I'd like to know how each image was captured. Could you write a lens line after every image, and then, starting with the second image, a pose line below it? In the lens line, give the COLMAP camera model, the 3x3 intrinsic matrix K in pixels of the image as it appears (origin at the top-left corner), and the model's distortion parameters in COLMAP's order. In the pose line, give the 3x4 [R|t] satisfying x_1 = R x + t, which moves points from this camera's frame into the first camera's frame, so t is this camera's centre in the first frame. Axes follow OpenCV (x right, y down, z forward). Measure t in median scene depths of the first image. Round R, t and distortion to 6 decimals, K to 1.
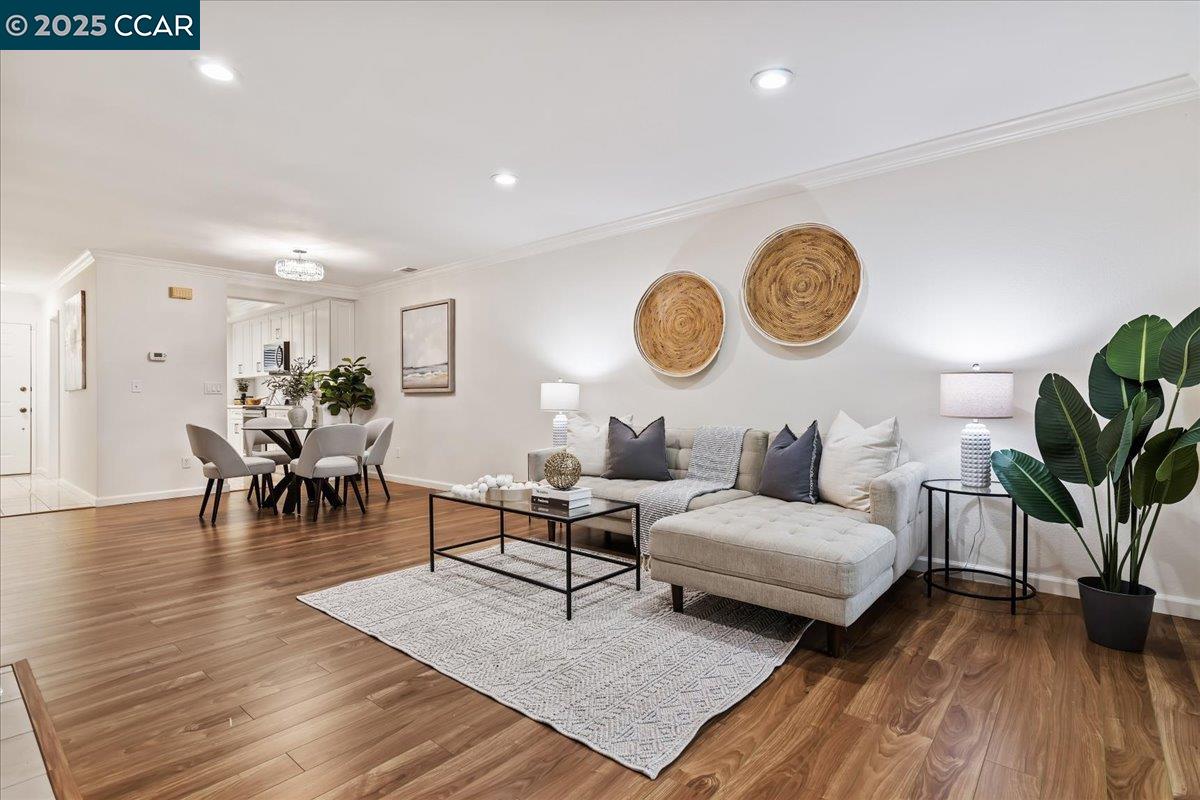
lens RADIAL K [[578.3, 0, 615.2], [0, 578.3, 403.7], [0, 0, 1]] dist [-0.001125, -0.000057]
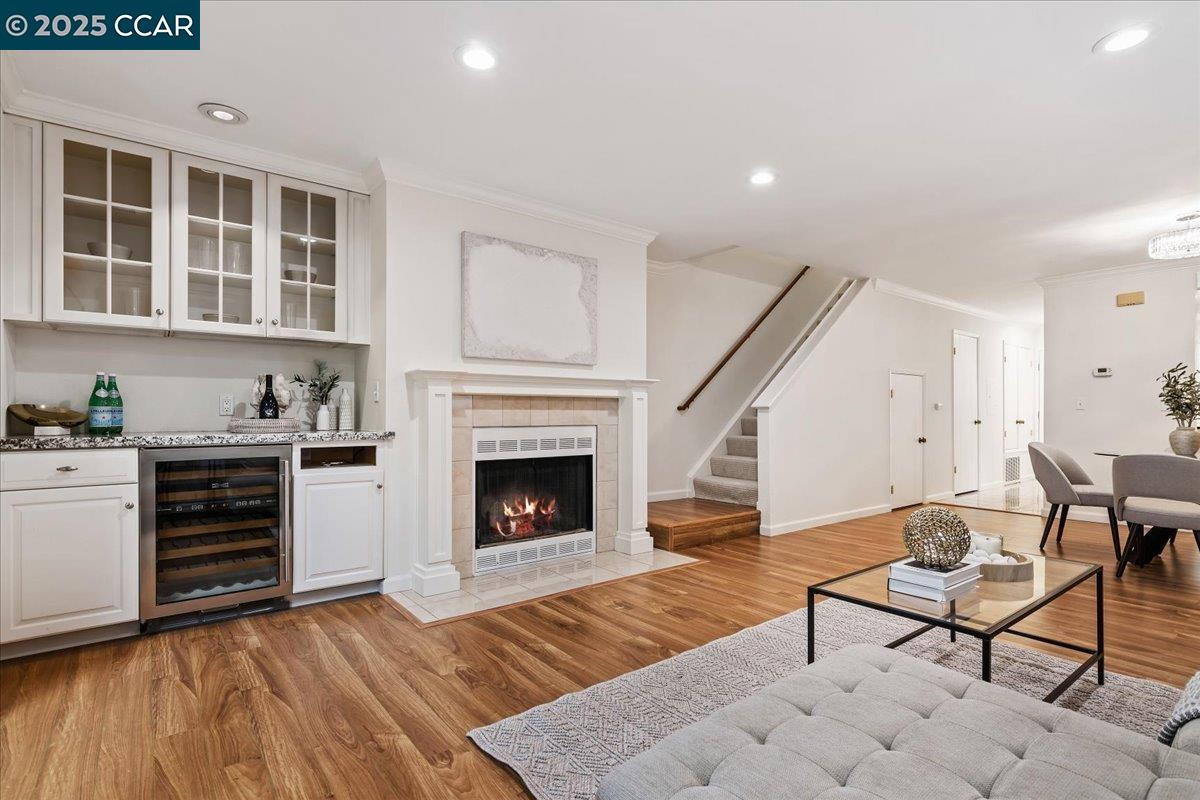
lens RADIAL K [[575.7, 0, 598.0], [0, 575.7, 413.1], [0, 0, 1]] dist [-0.000133, 0.000455]
pose [[-0.216639, 0.000996, -0.976251, 0.311897], [-0.008806, 0.999957, 0.002975, -0.009431], [0.976212, 0.009241, -0.216621, 0.399902]]
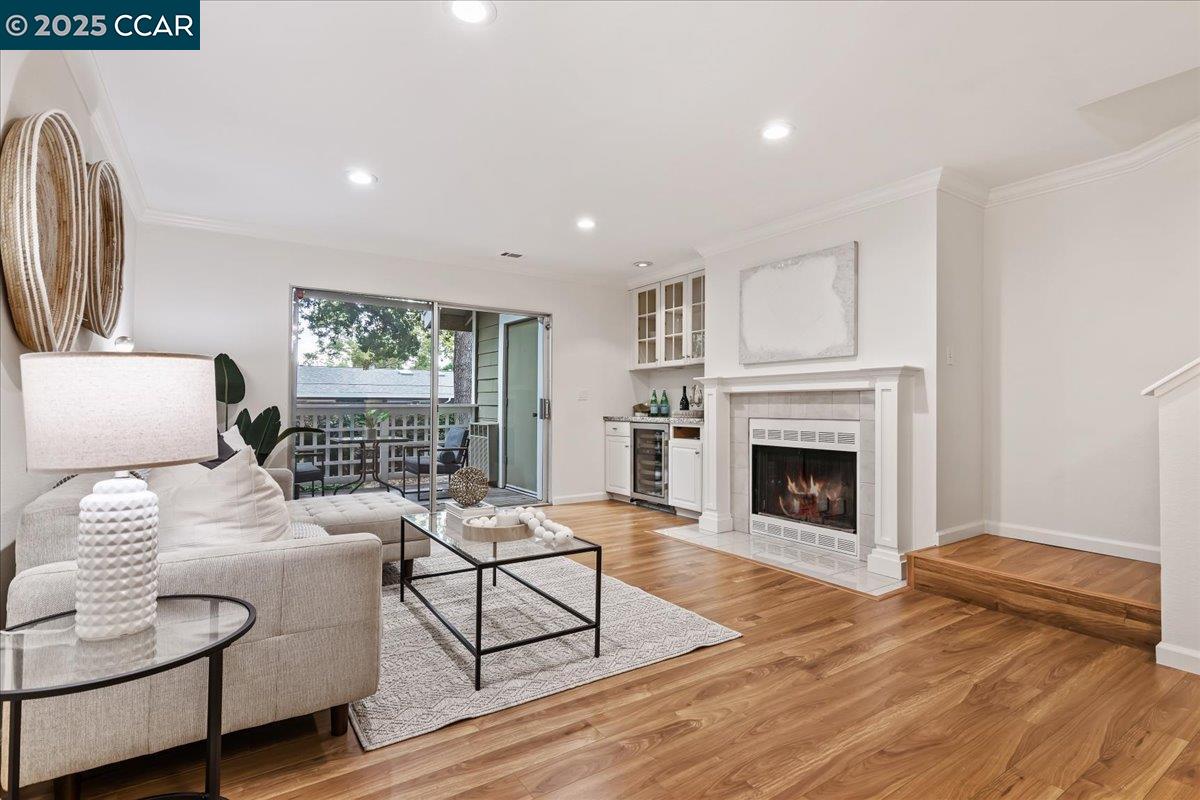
lens RADIAL K [[577.5, 0, 605.8], [0, 577.5, 402.2], [0, 0, 1]] dist [-0.001806, -0.000170]
pose [[-0.956442, 0.000981, 0.291922, -0.305705], [0.000604, 0.999999, -0.001379, -0.012189], [-0.291923, -0.001143, -0.956441, 0.960514]]
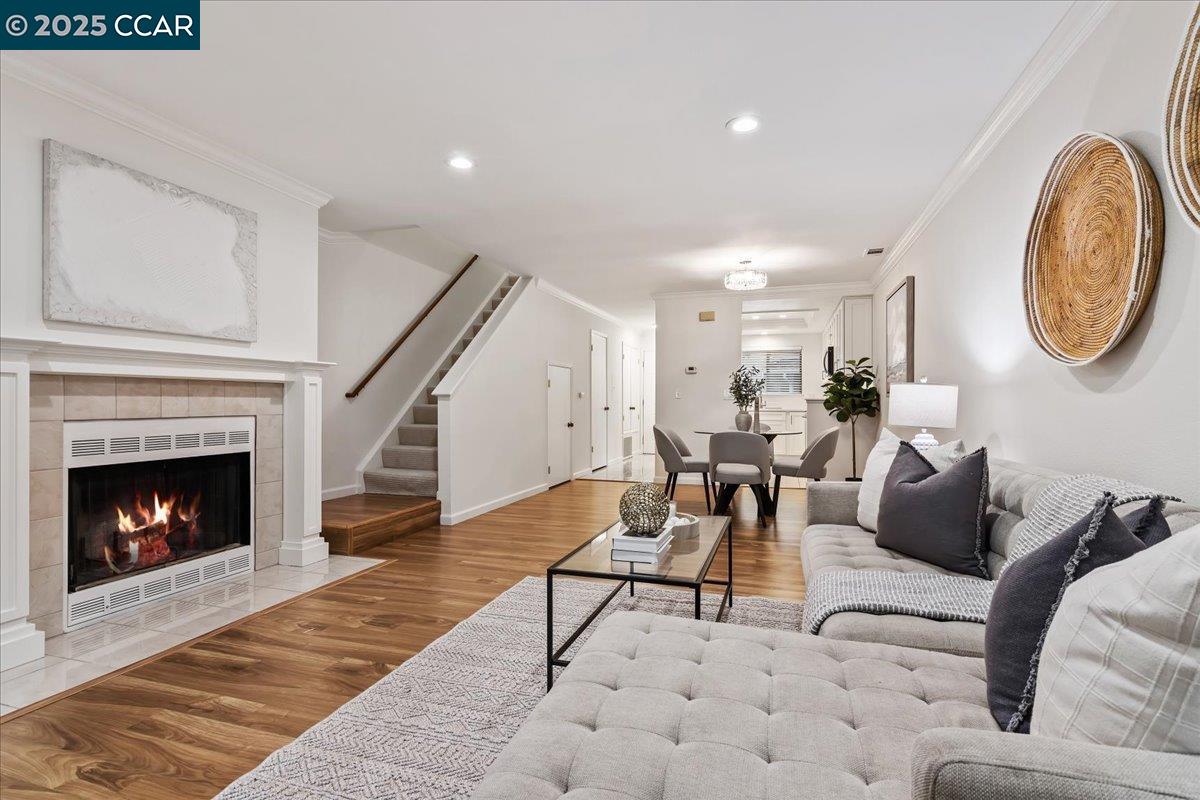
lens RADIAL K [[581.2, 0, 597.4], [0, 581.2, 401.1], [0, 0, 1]] dist [-0.000965, 0.000227]
pose [[0.376906, 0.002308, -0.926248, 0.295618], [-0.010620, 0.999942, -0.001830, -0.009729], [0.926190, 0.010526, 0.376909, 0.342679]]
